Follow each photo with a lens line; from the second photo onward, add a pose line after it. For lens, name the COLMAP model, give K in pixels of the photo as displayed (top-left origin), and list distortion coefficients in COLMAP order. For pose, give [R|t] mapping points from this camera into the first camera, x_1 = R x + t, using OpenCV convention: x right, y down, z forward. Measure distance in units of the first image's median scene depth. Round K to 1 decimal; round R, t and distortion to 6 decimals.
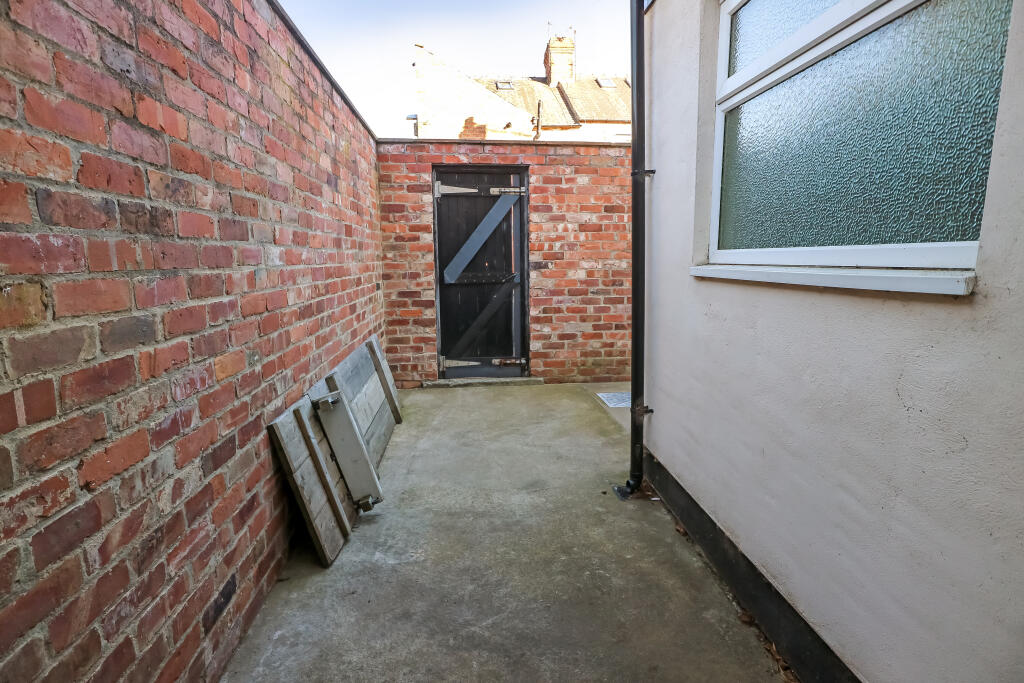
lens RADIAL K [[503.8, 0, 509.4], [0, 503.8, 358.1], [0, 0, 1]] dist [-0.031646, 0.014202]
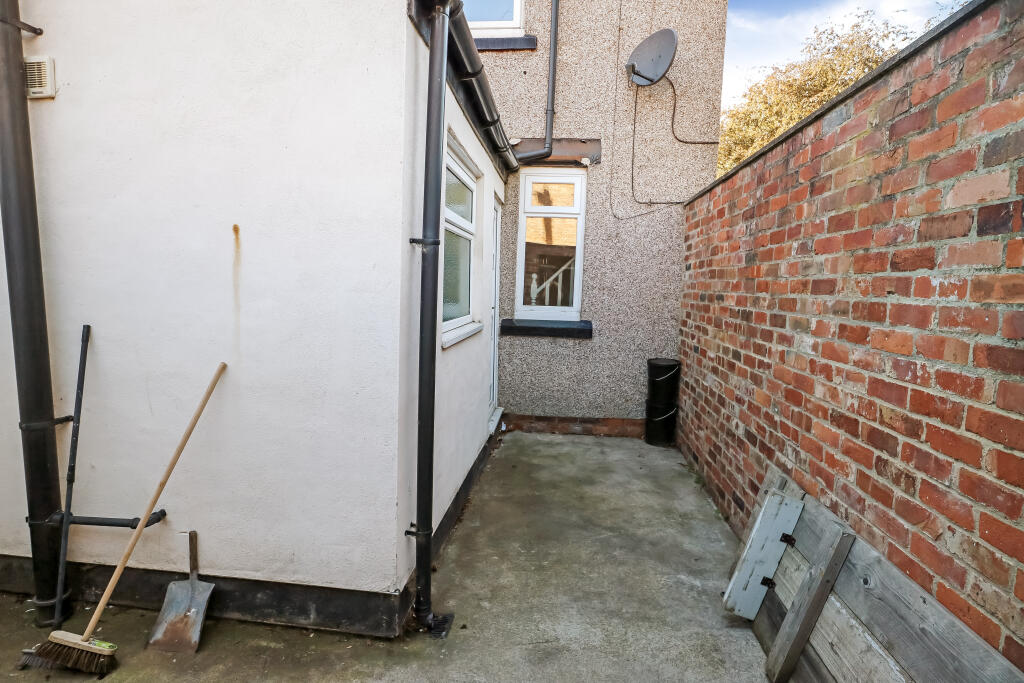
lens RADIAL K [[503.8, 0, 509.4], [0, 503.8, 358.1], [0, 0, 1]] dist [-0.031646, 0.014202]
pose [[-0.979035, -0.033100, 0.200986, -0.046342], [0.035238, 0.944309, 0.327167, -0.566053], [-0.200623, 0.327390, -0.923345, 2.184005]]
